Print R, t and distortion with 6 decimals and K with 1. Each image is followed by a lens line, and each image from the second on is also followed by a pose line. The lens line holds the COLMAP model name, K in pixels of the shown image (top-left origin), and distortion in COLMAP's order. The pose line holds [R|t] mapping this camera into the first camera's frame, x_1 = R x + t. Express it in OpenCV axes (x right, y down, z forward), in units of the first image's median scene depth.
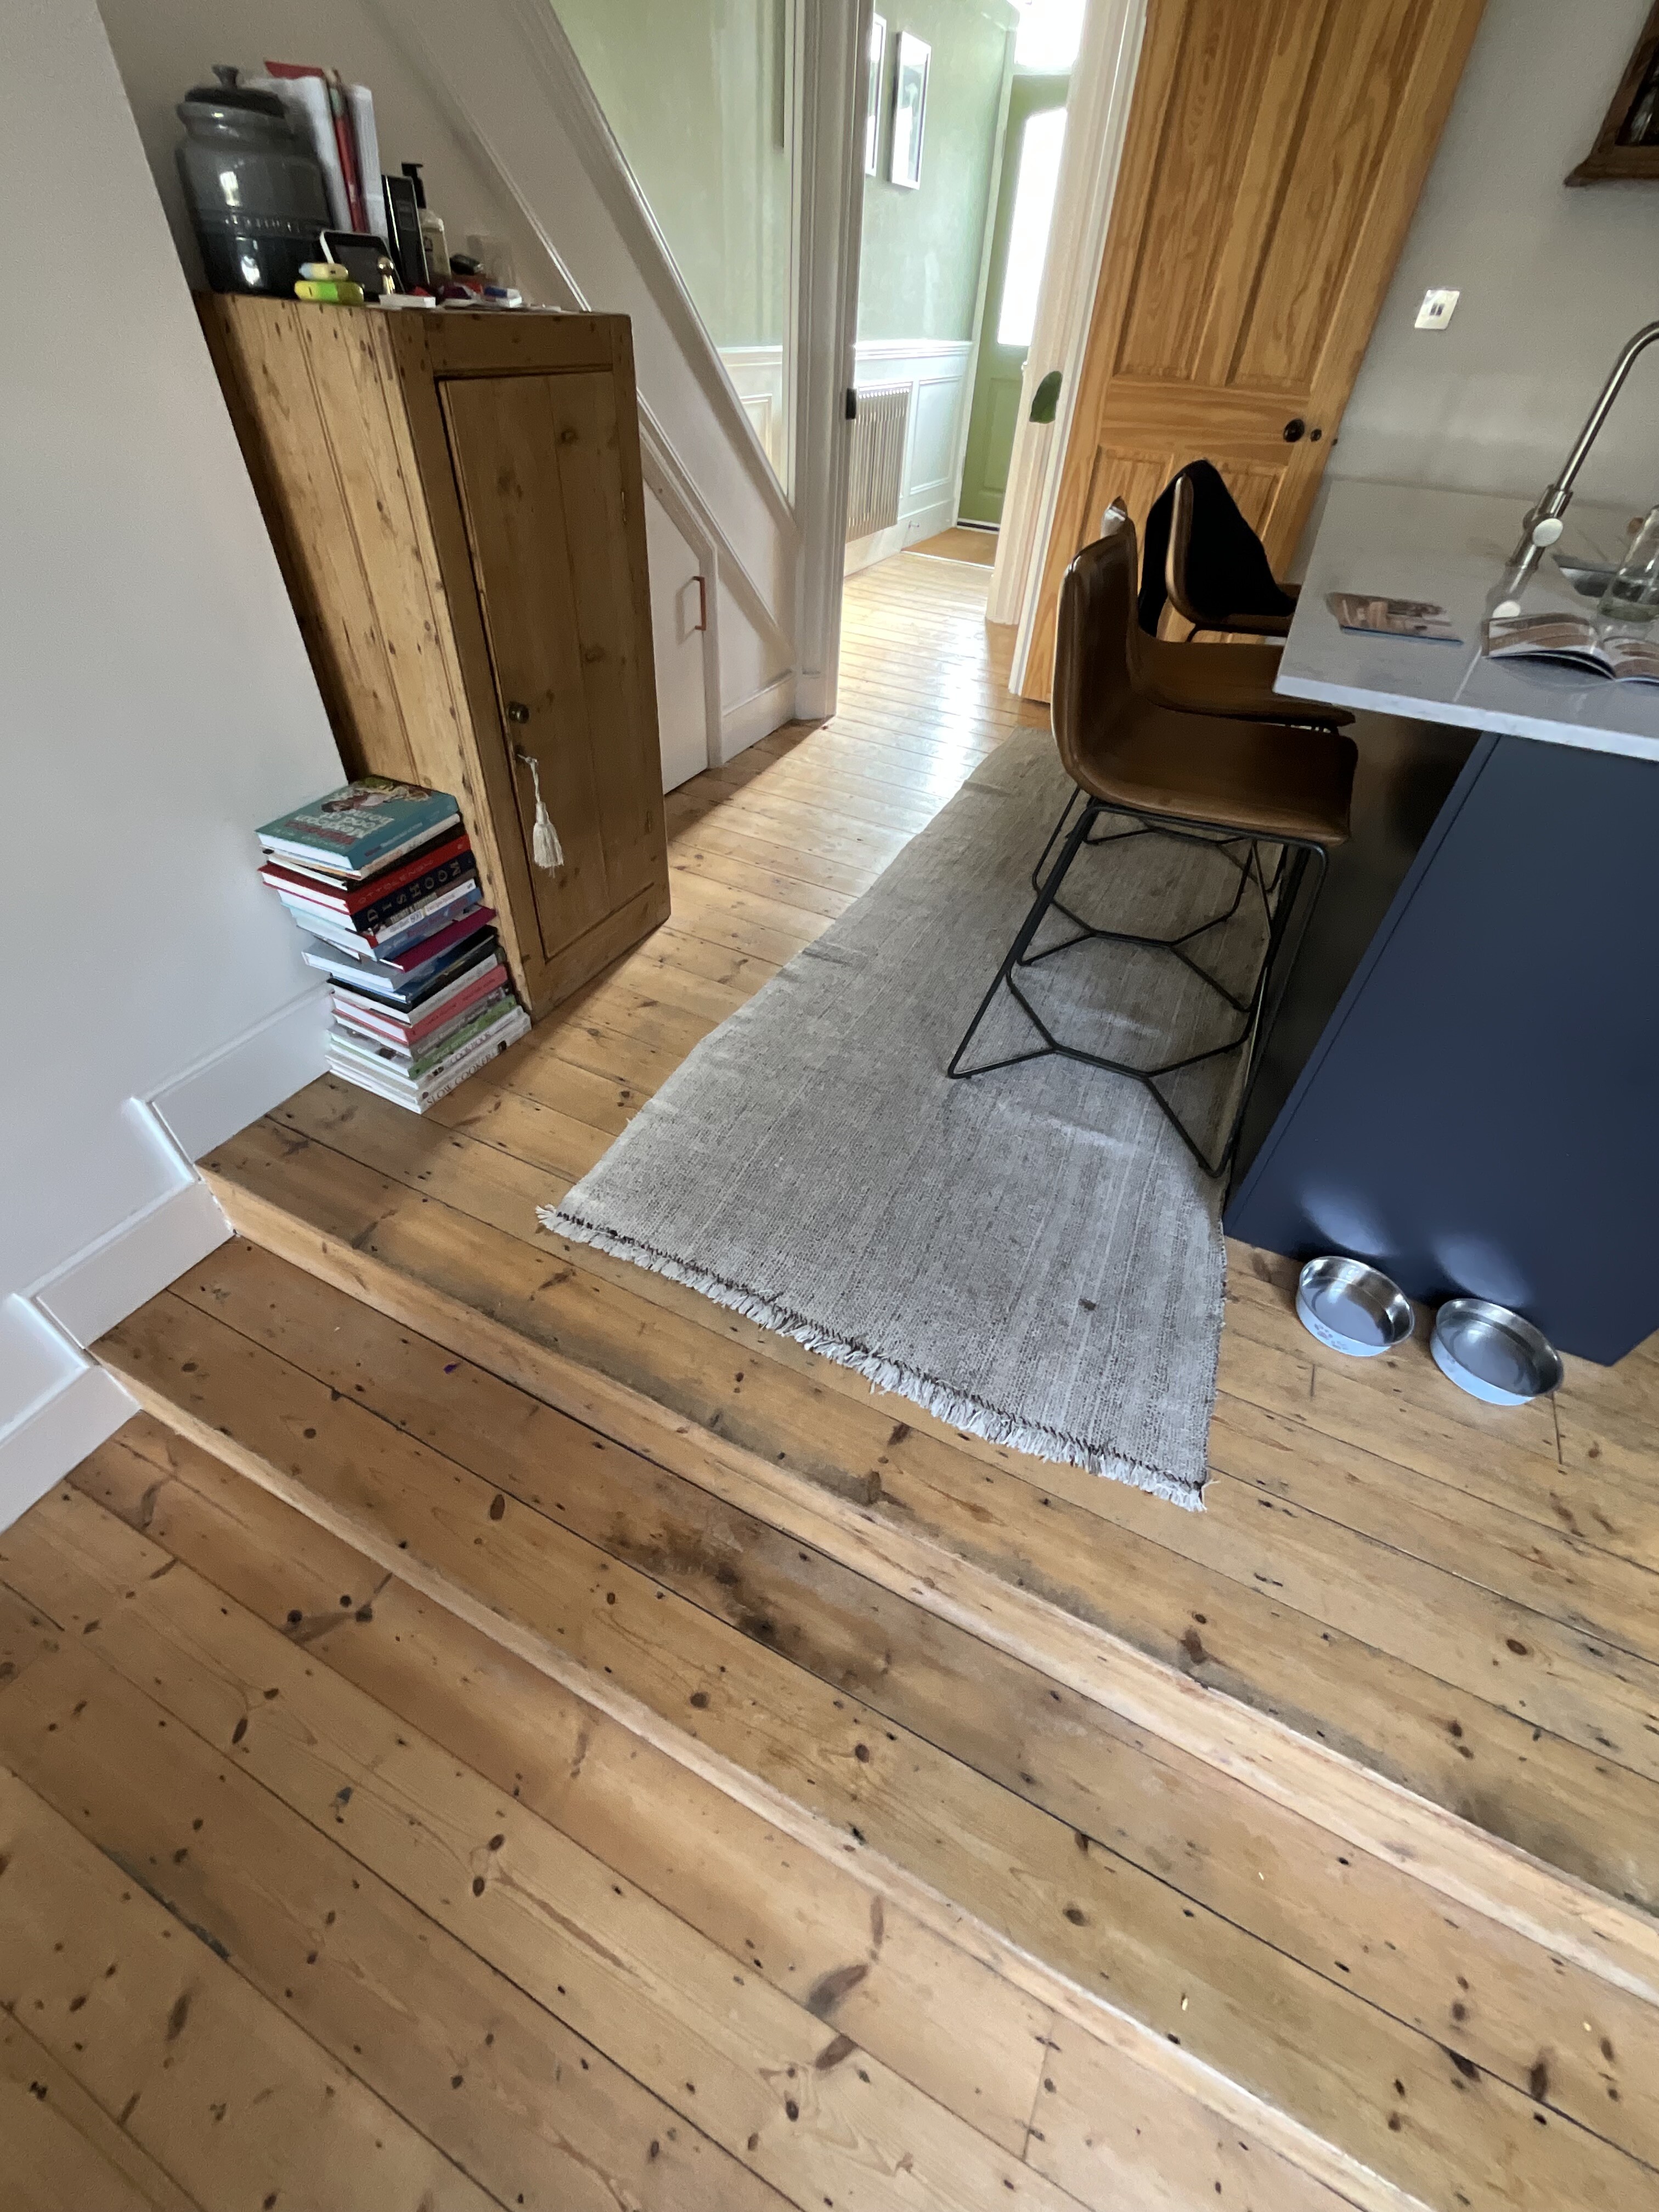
lens RADIAL K [[895.0, 0, 829.5], [0, 895.0, 1106.0], [0, 0, 1]] dist [0.009950, -0.005220]
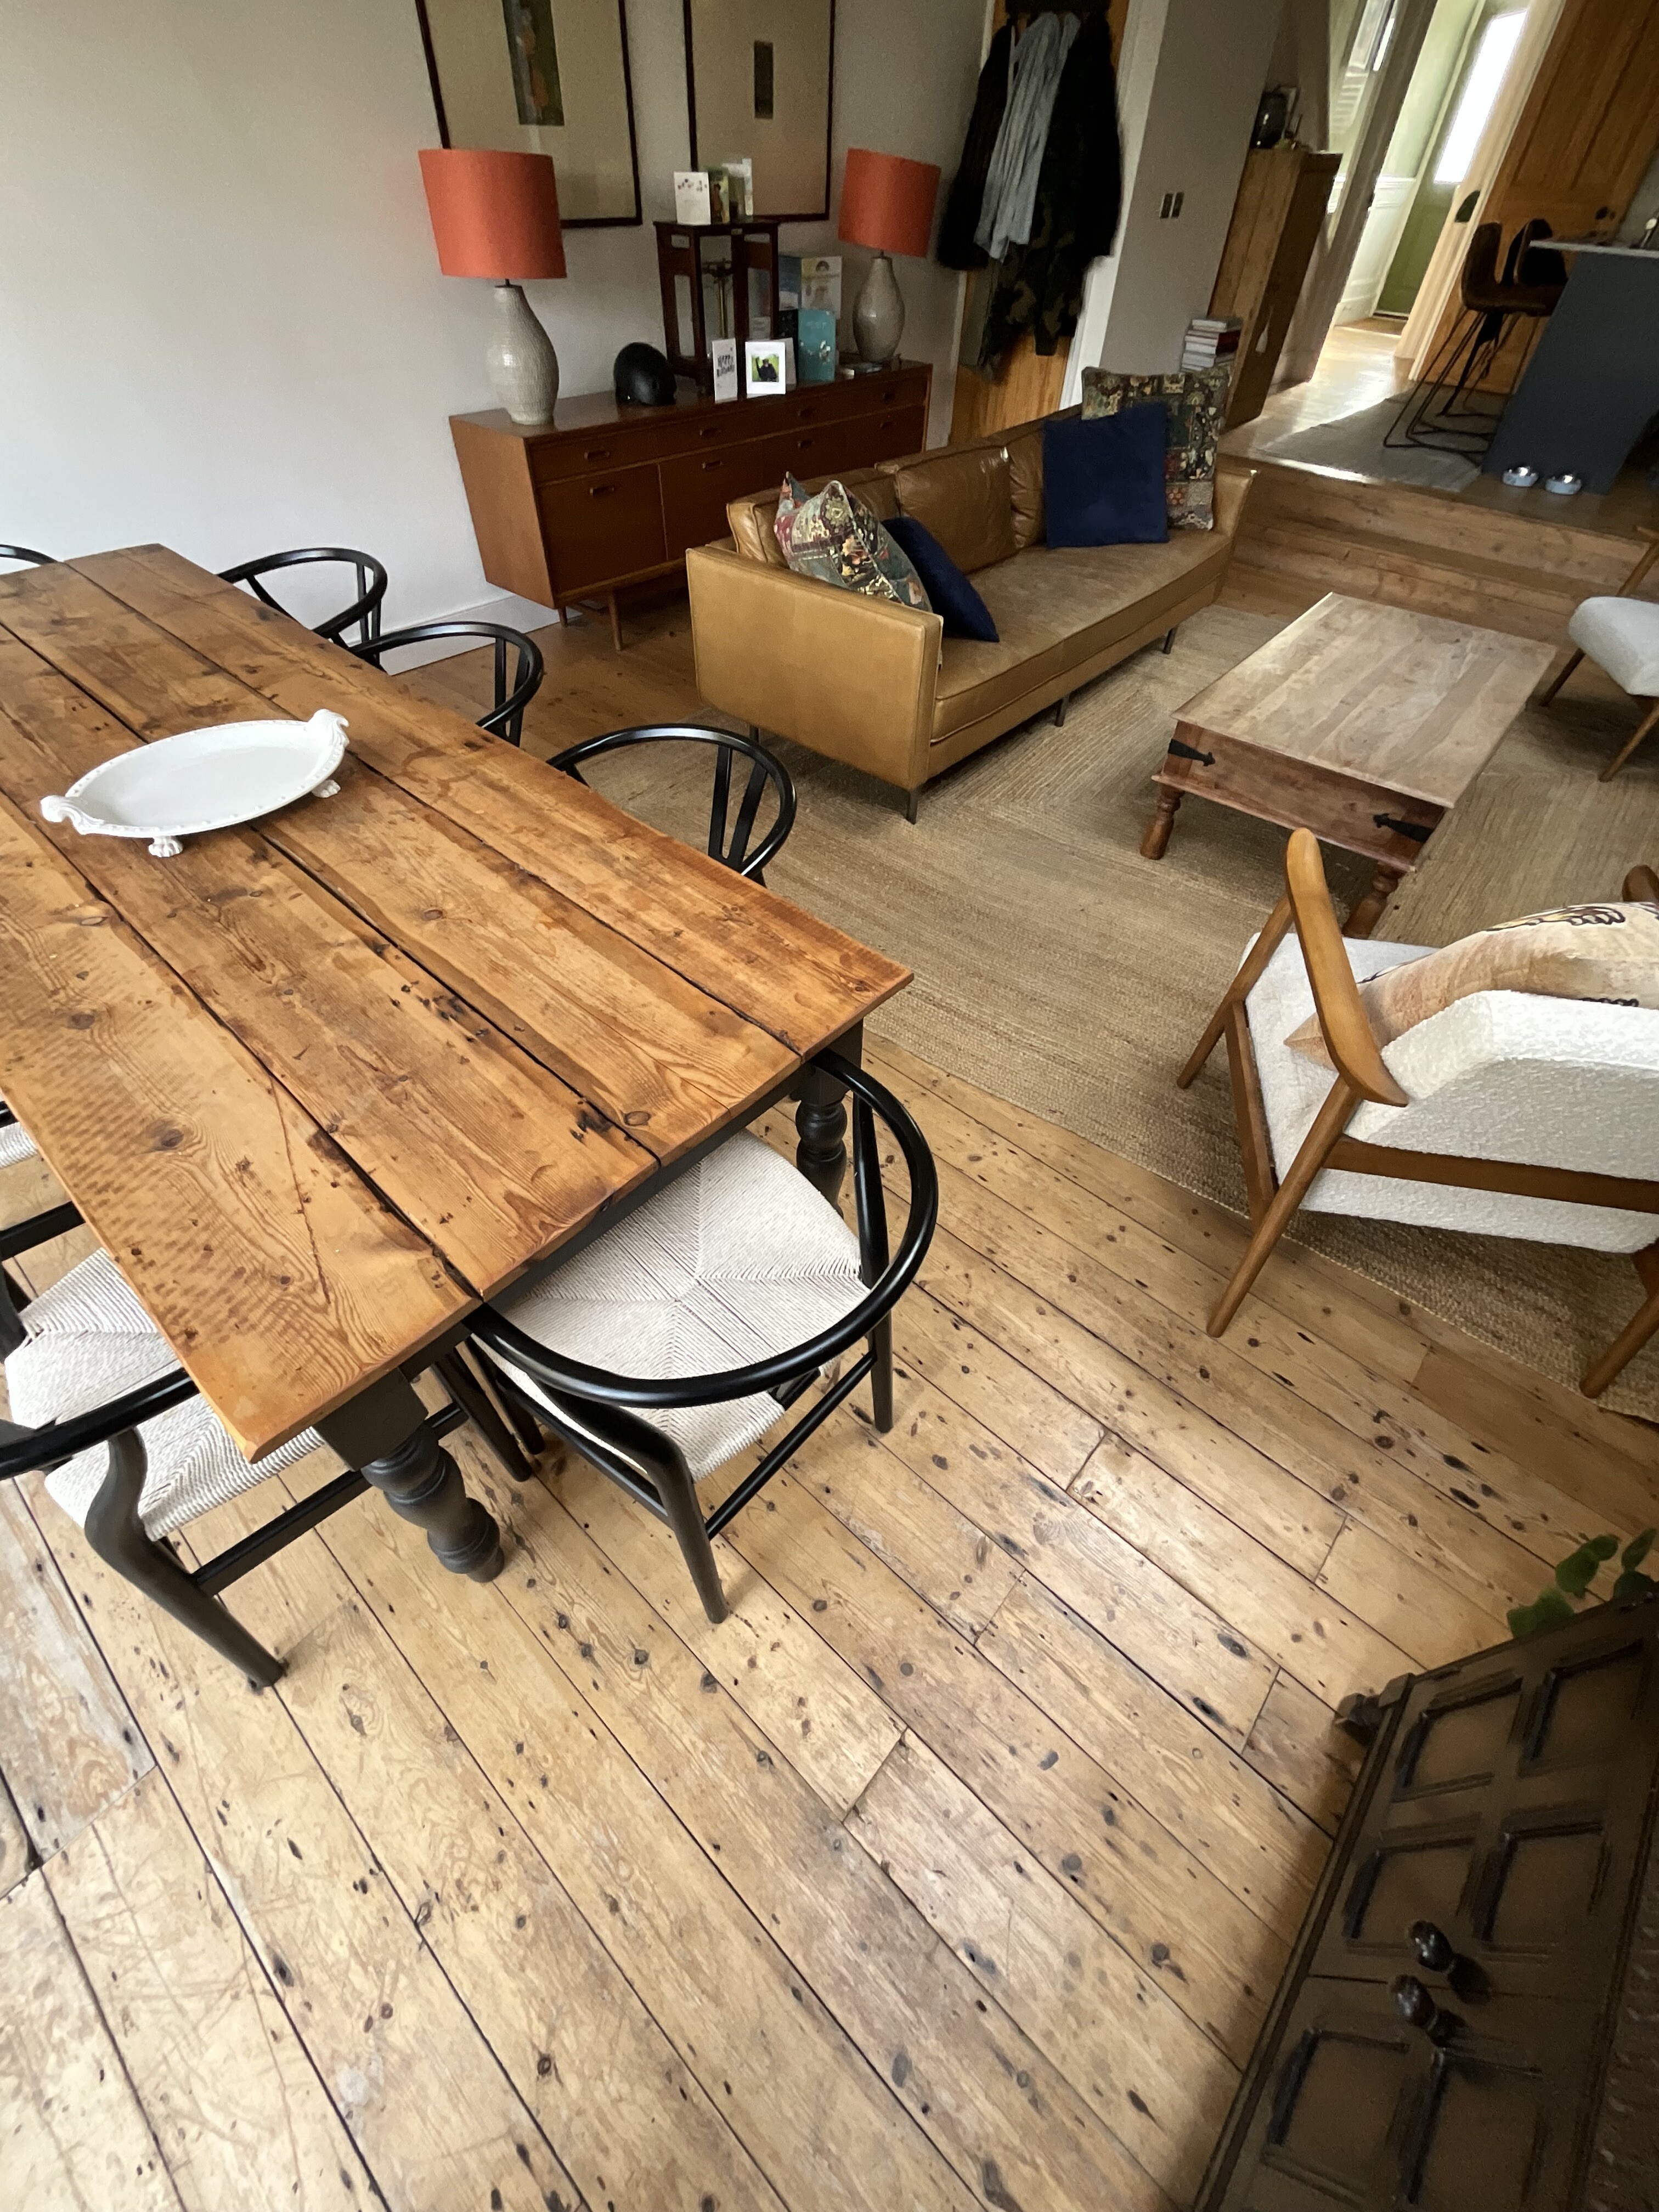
lens RADIAL K [[895.0, 0, 829.5], [0, 895.0, 1106.0], [0, 0, 1]] dist [0.009950, -0.005220]
pose [[0.962838, 0.185160, -0.196617, -0.295904], [-0.168374, 0.980734, 0.099055, 0.993511], [0.211170, -0.062268, 0.975464, -1.106728]]
